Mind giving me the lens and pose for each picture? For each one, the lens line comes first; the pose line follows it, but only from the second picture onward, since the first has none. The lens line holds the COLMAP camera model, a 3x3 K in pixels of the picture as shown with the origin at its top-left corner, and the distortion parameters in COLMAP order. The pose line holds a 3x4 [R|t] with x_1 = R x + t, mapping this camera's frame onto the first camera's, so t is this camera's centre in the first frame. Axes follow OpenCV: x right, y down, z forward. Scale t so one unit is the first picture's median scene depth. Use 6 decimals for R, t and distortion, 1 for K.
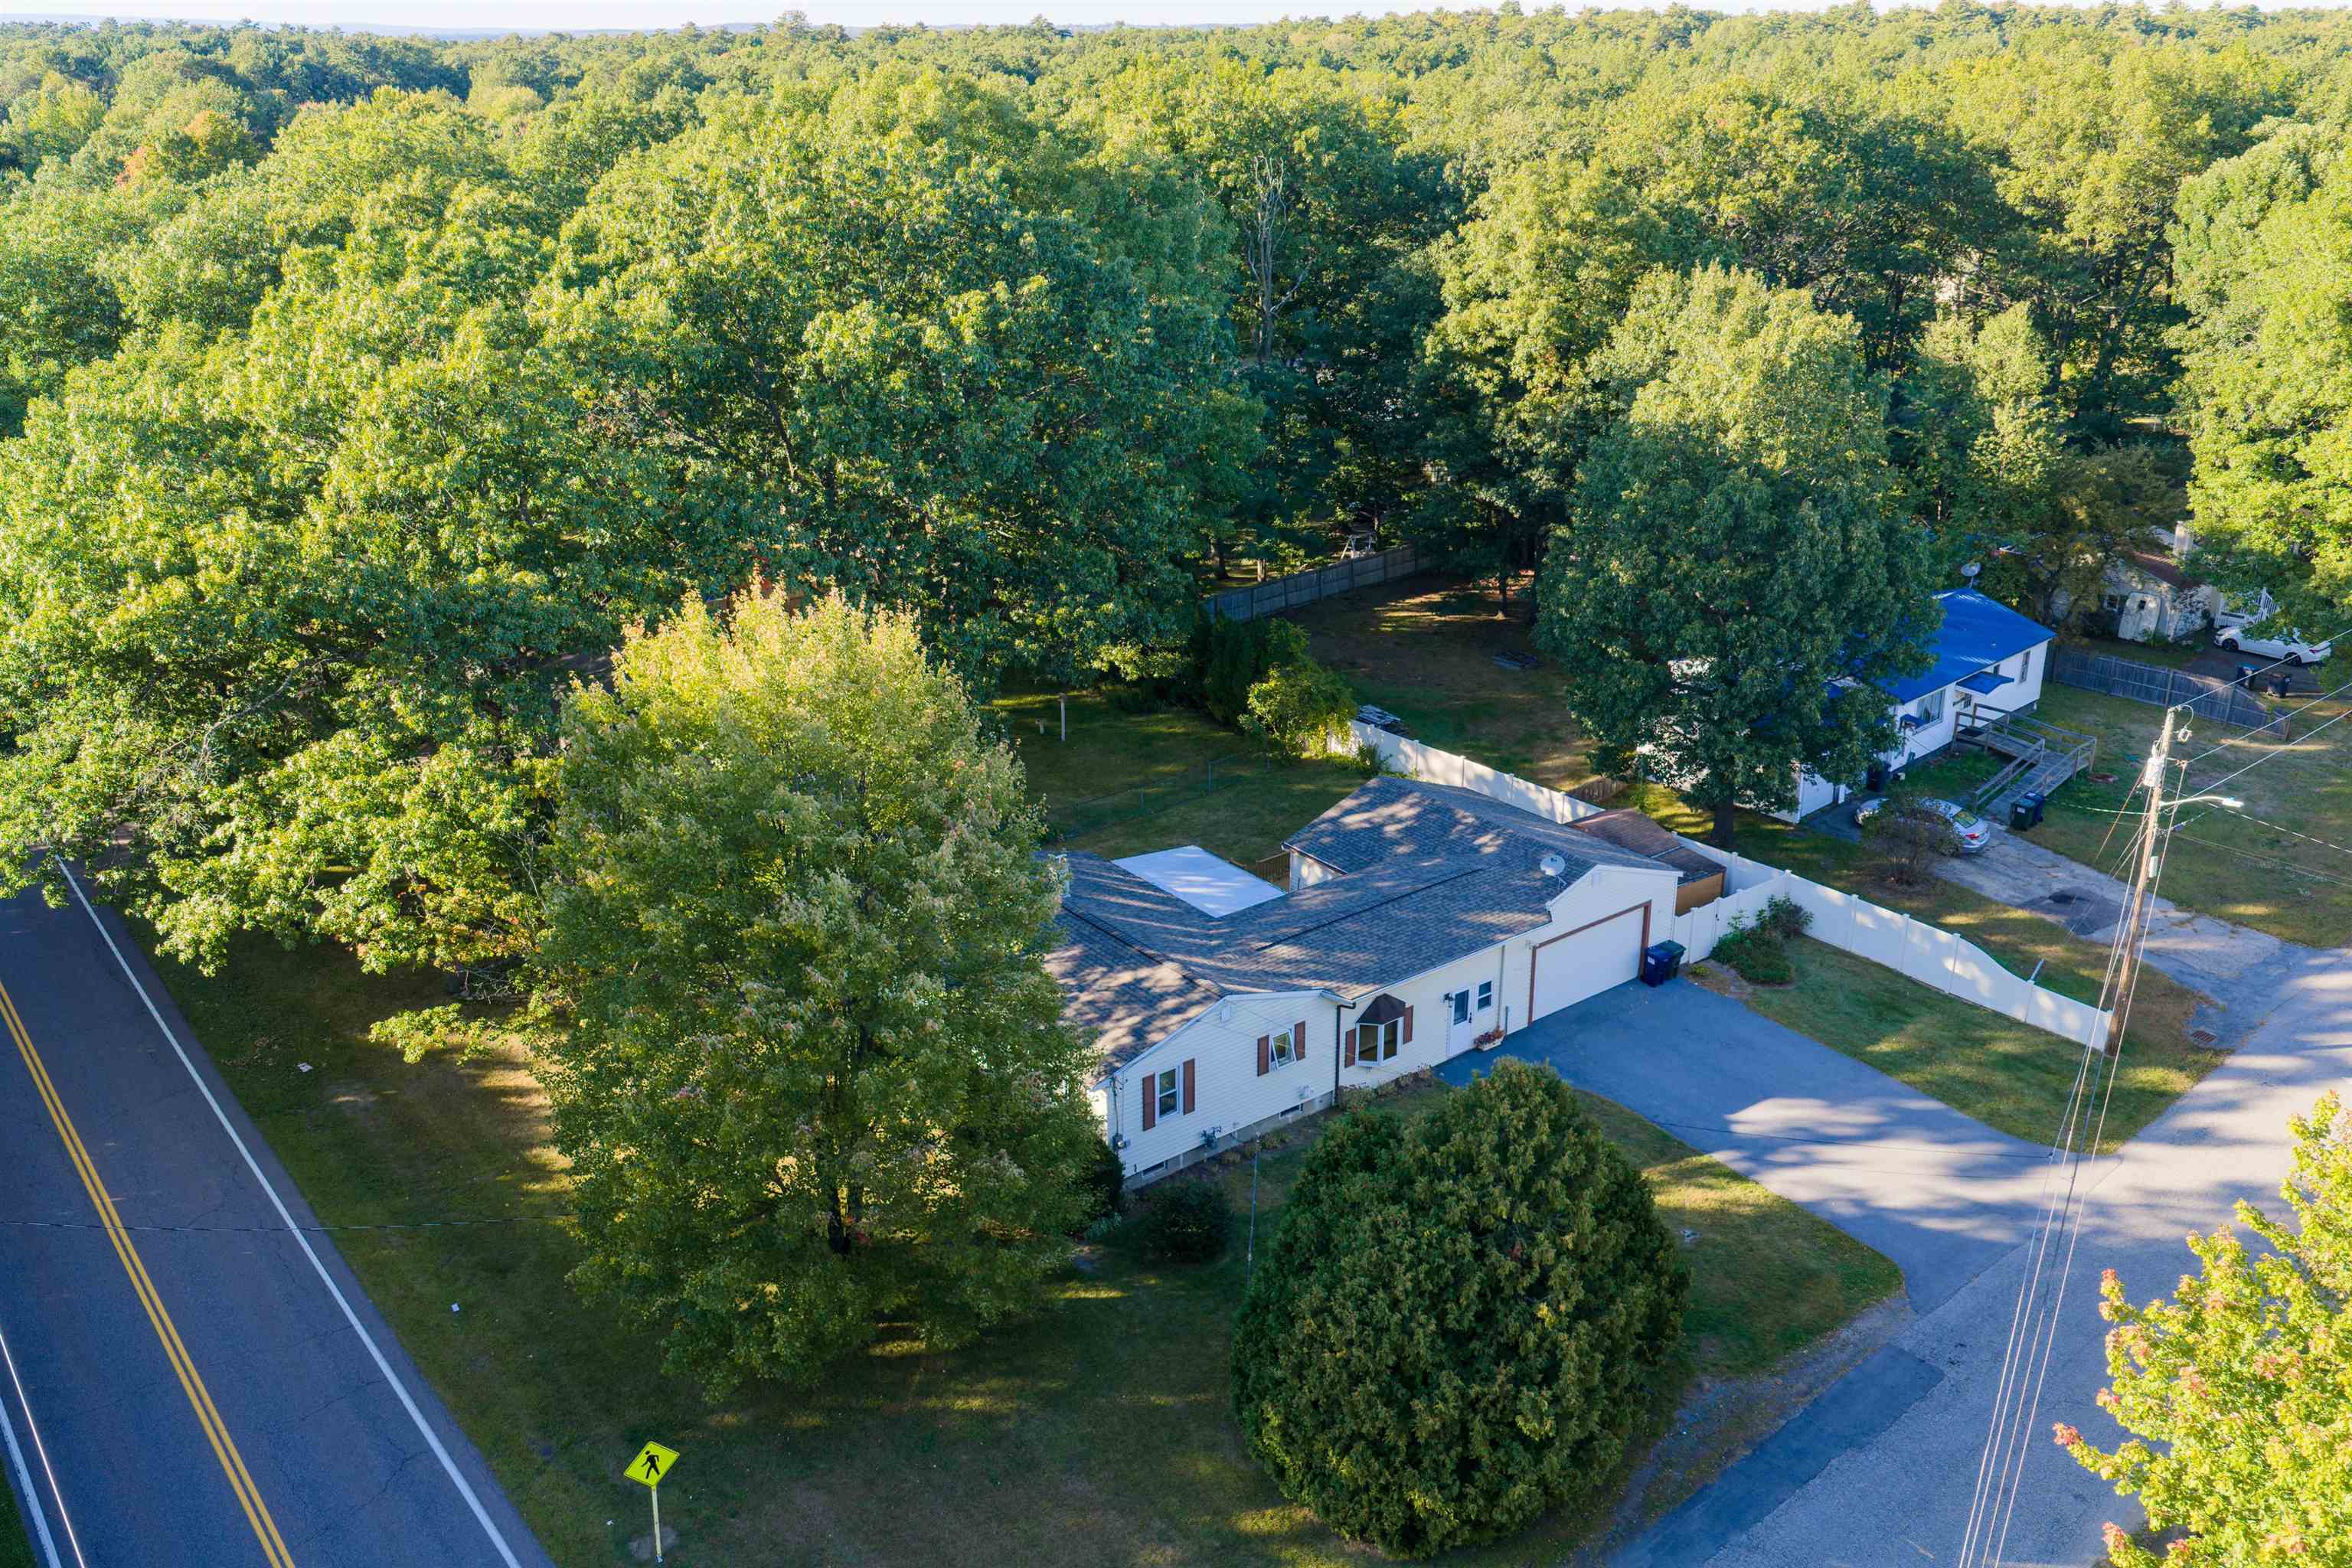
lens RADIAL K [[1875.6, 0, 1176.0], [0, 1875.6, 784.0], [0, 0, 1]] dist [-0.000010, -0.008507]
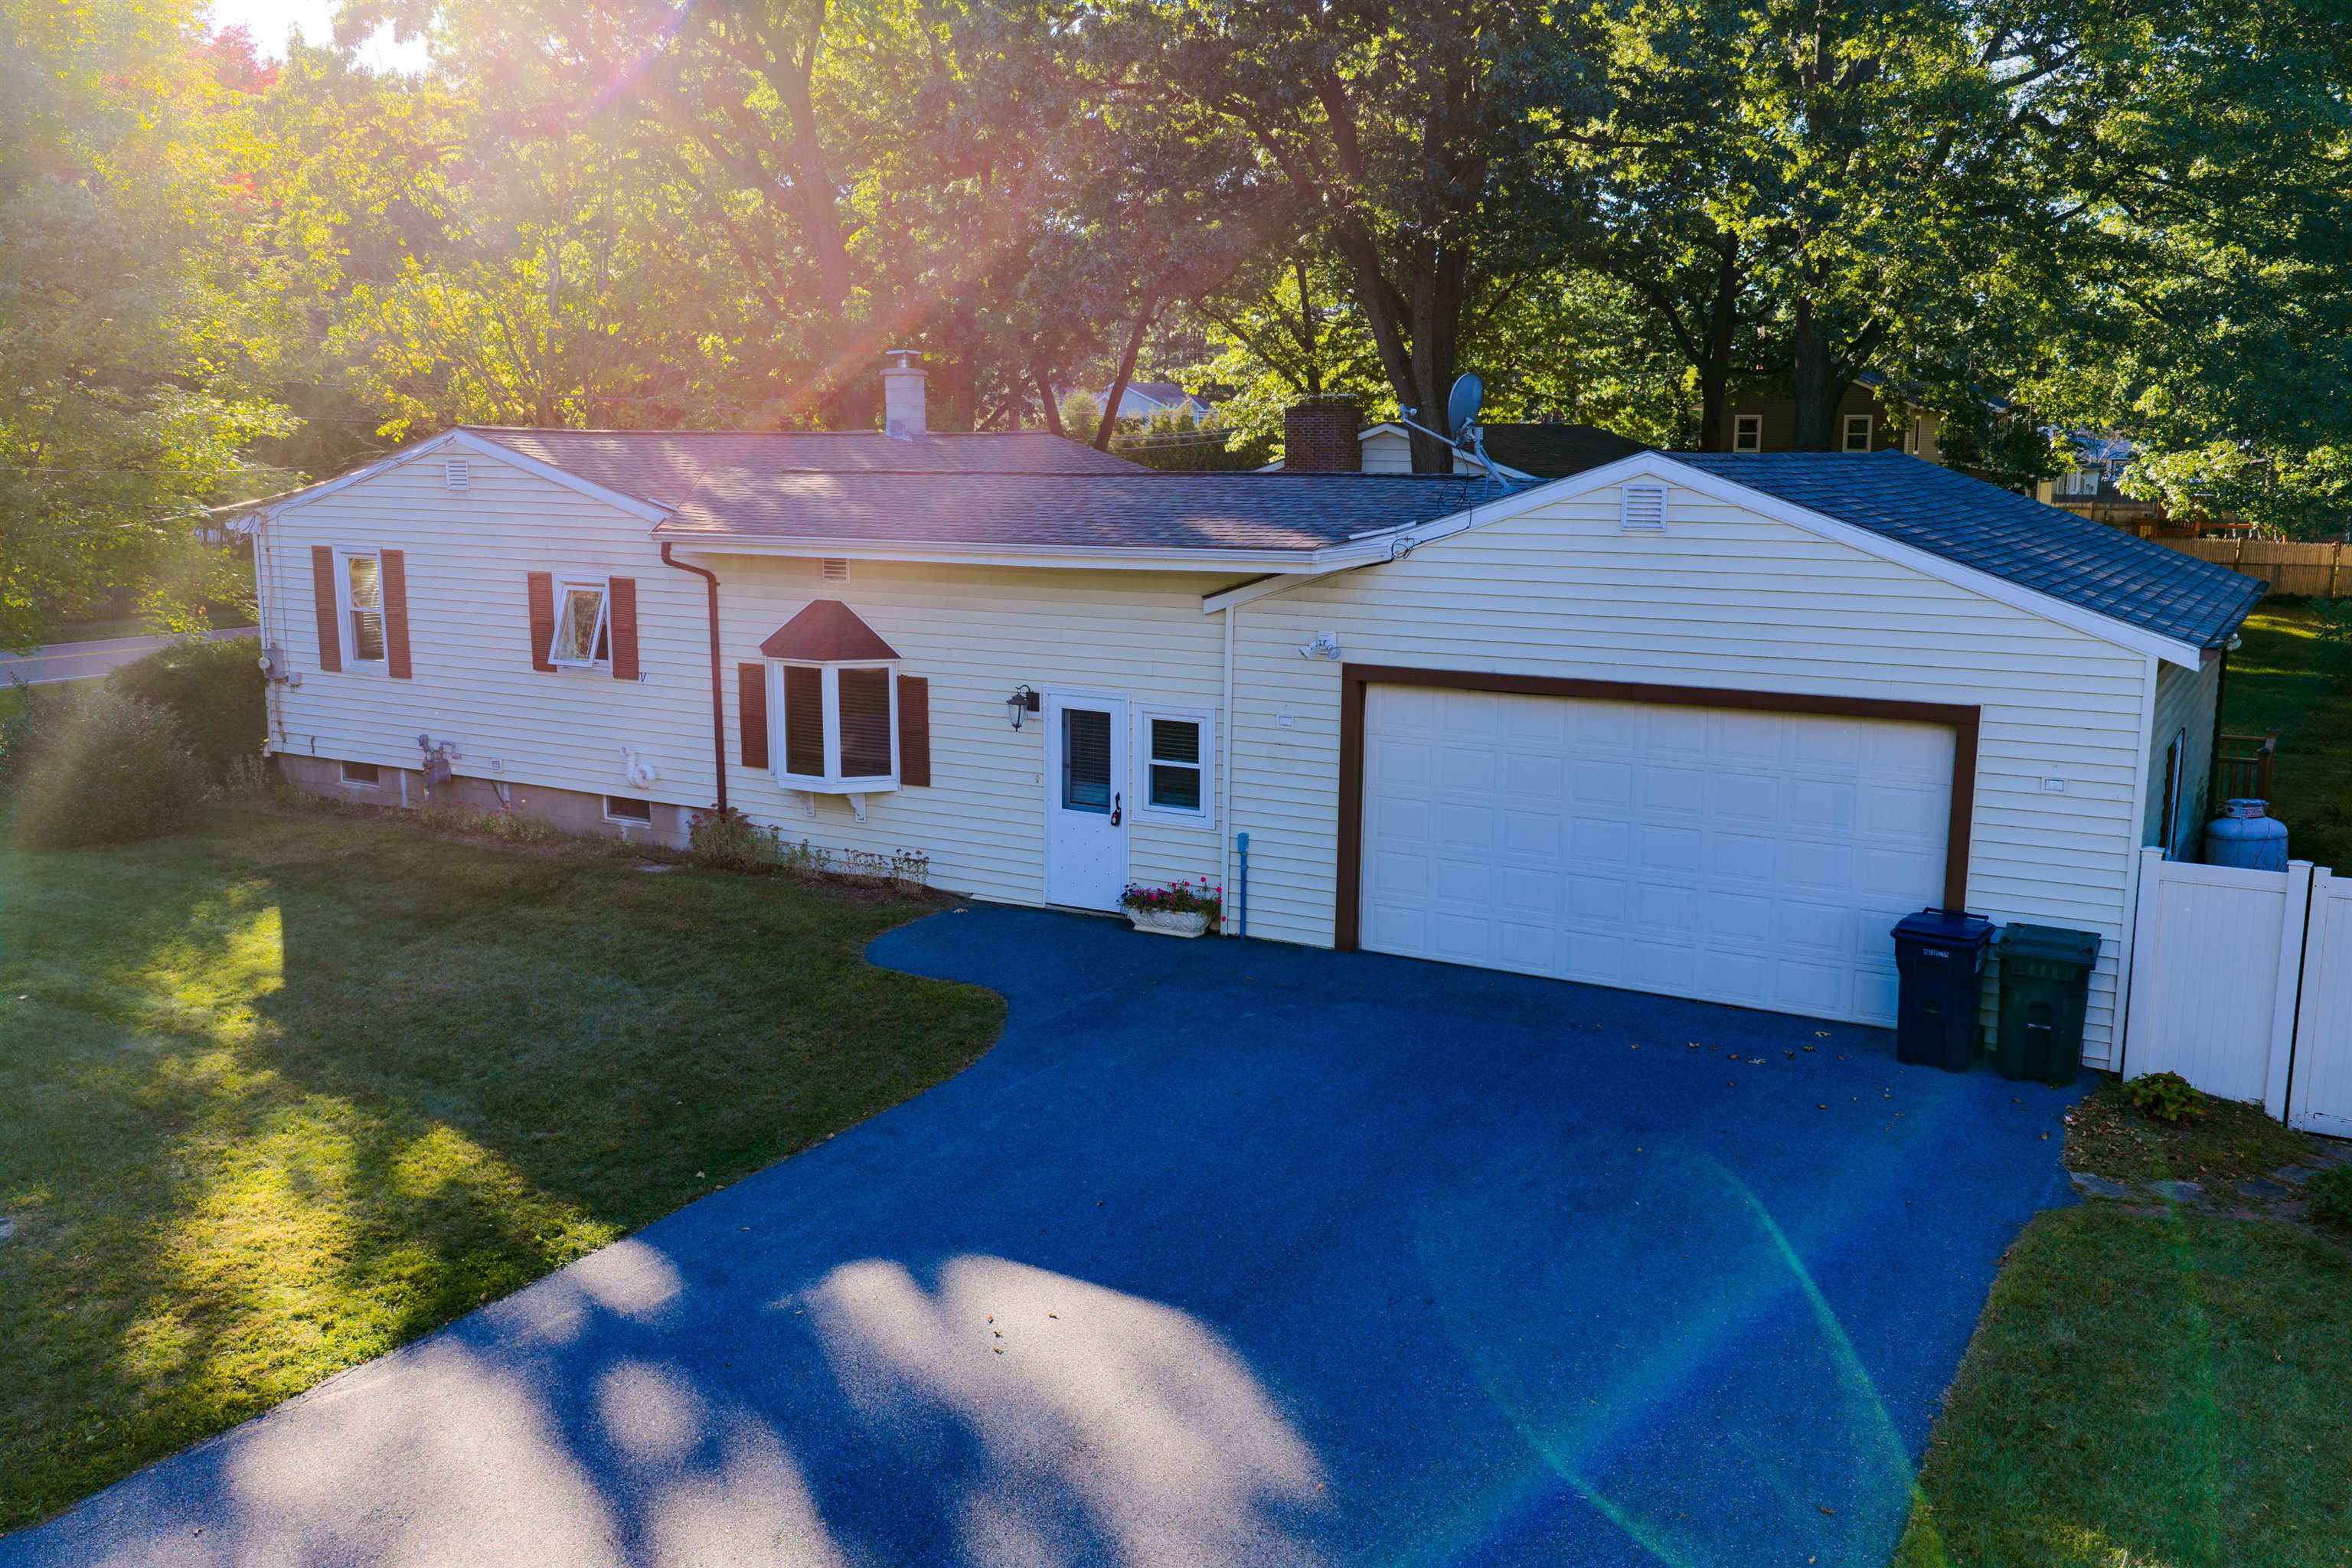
lens RADIAL K [[1979.1, 0, 1176.0], [0, 1979.1, 784.0], [0, 0, 1]] dist [0.040926, 0.001924]
pose [[0.388779, 0.158953, -0.907516, 0.445690], [-0.346465, 0.937929, 0.015854, 0.102006], [0.853705, 0.308259, 0.419719, 0.789461]]
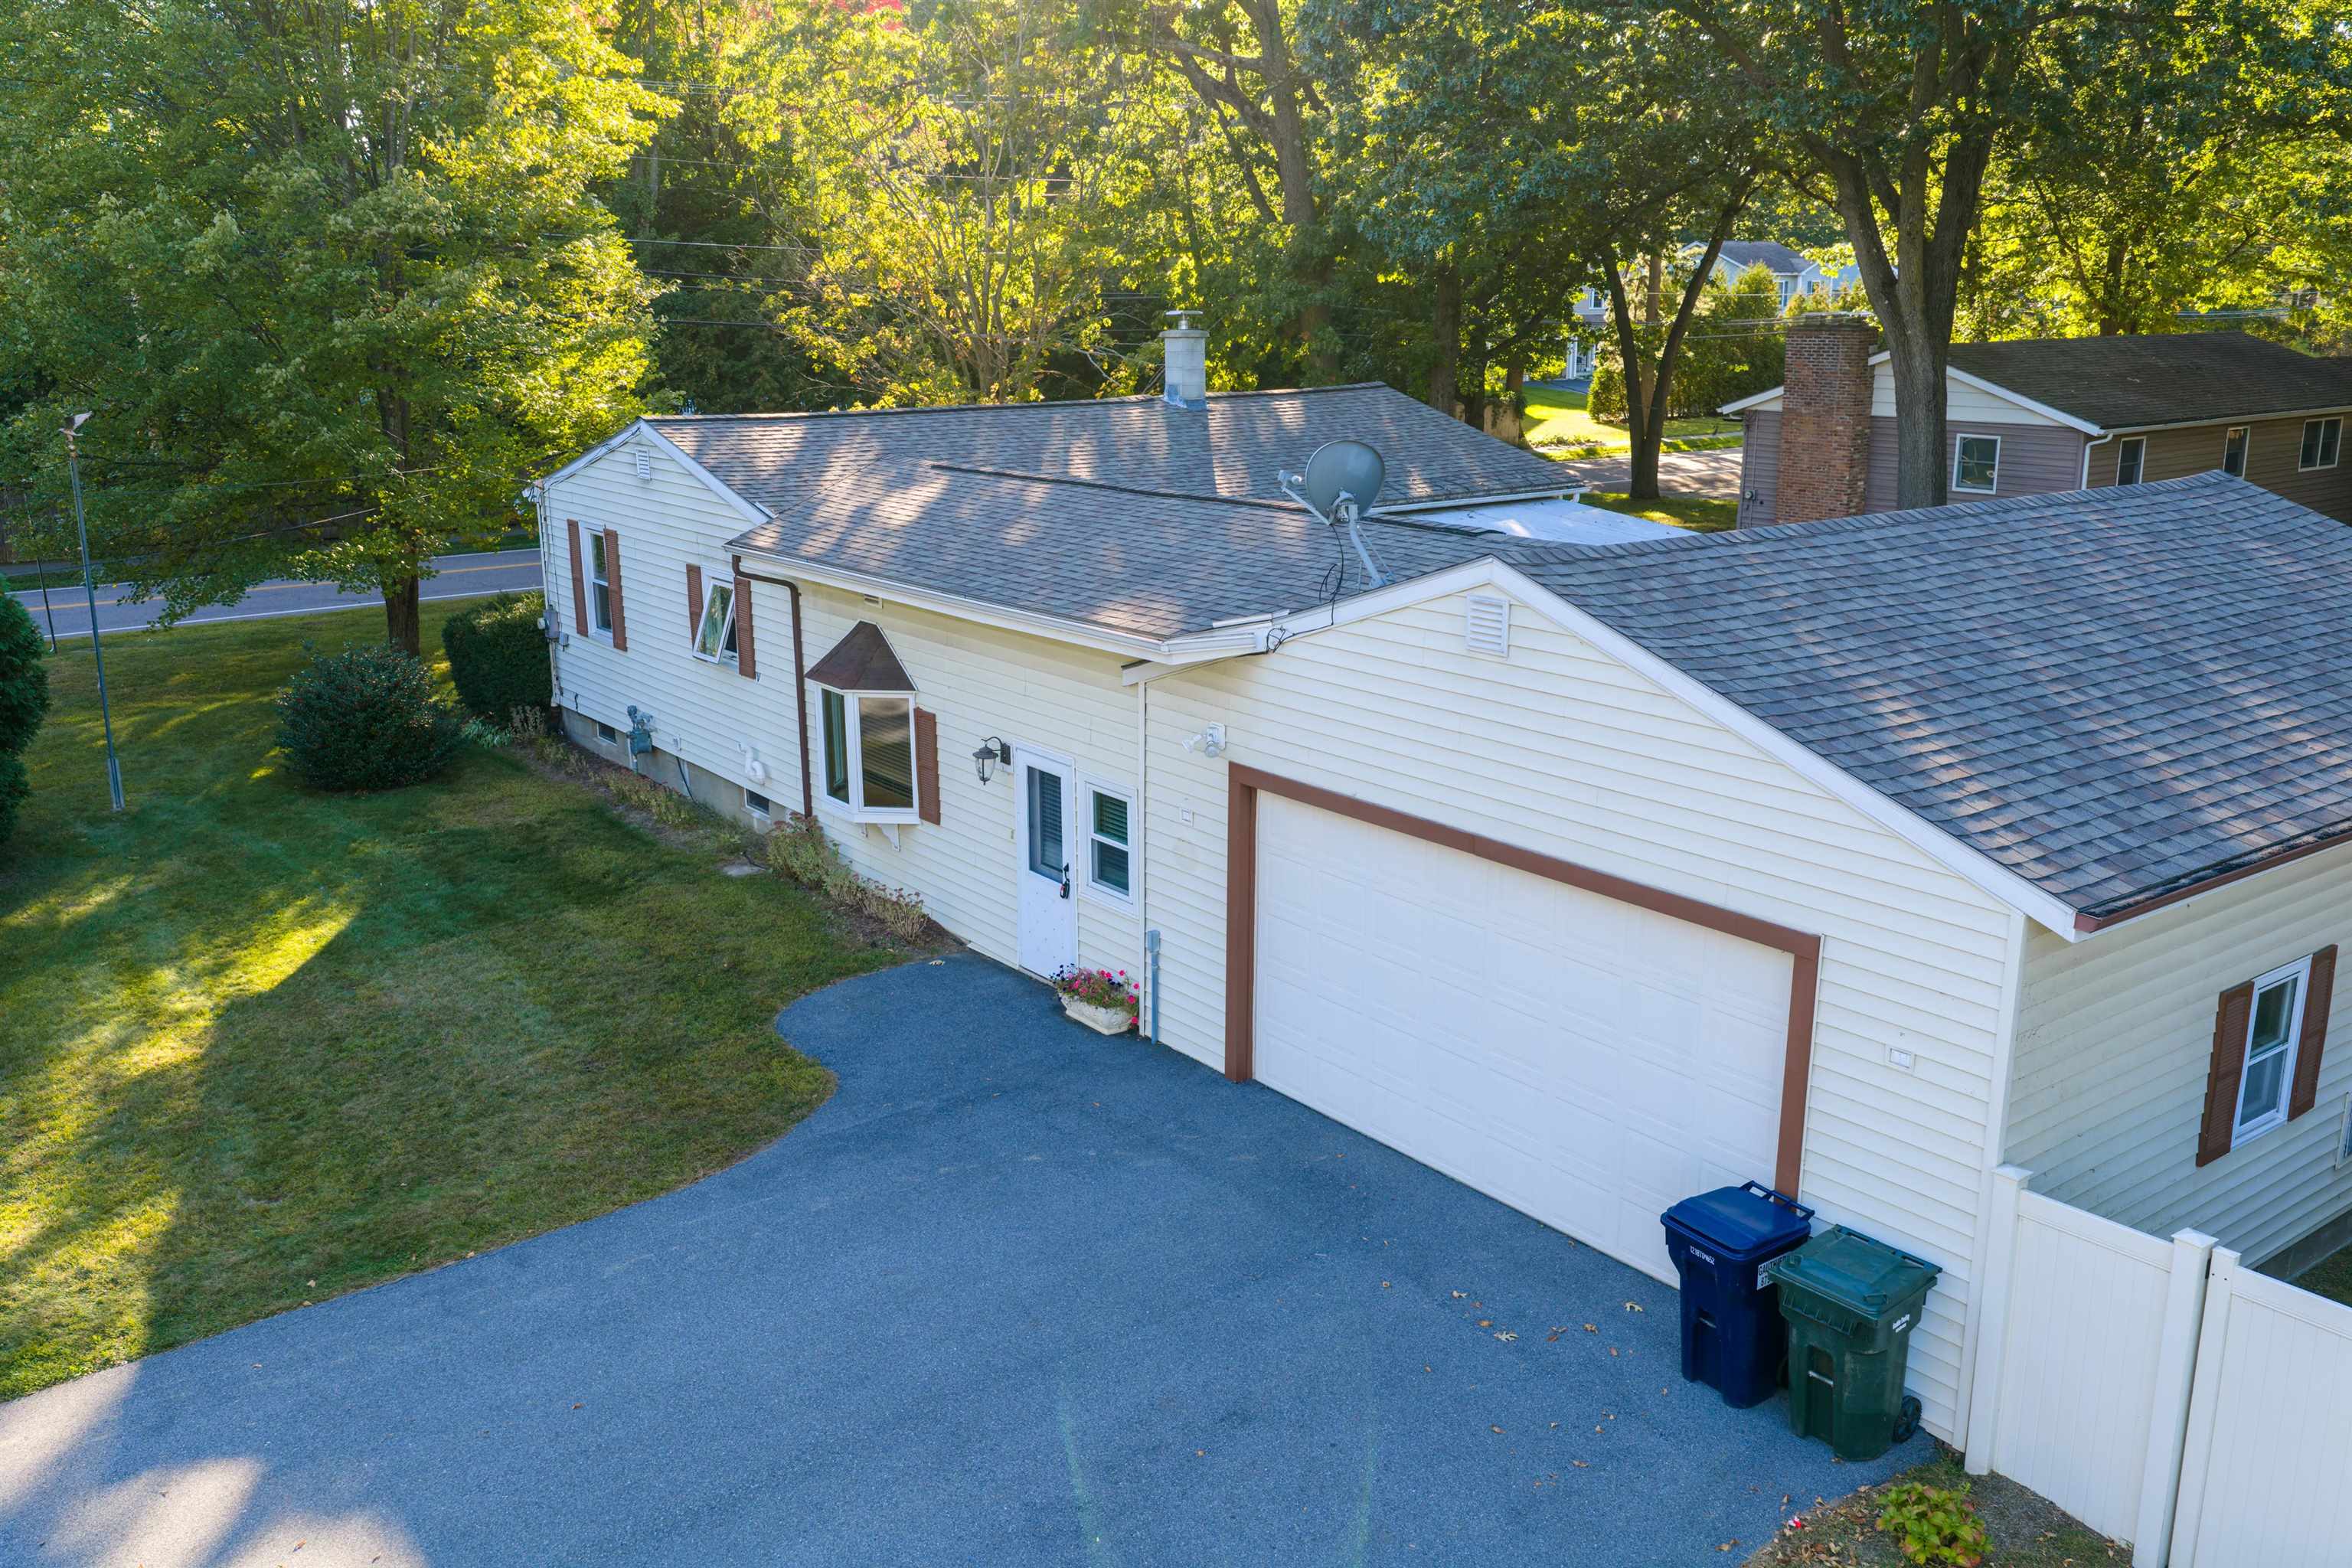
lens RADIAL K [[1939.1, 0, 1176.0], [0, 1939.1, 784.0], [0, 0, 1]] dist [0.048623, -0.098687]
pose [[0.003642, 0.247632, -0.968847, 0.429482], [-0.368029, 0.901185, 0.228954, 0.026737], [0.929807, 0.355730, 0.094418, 0.902540]]
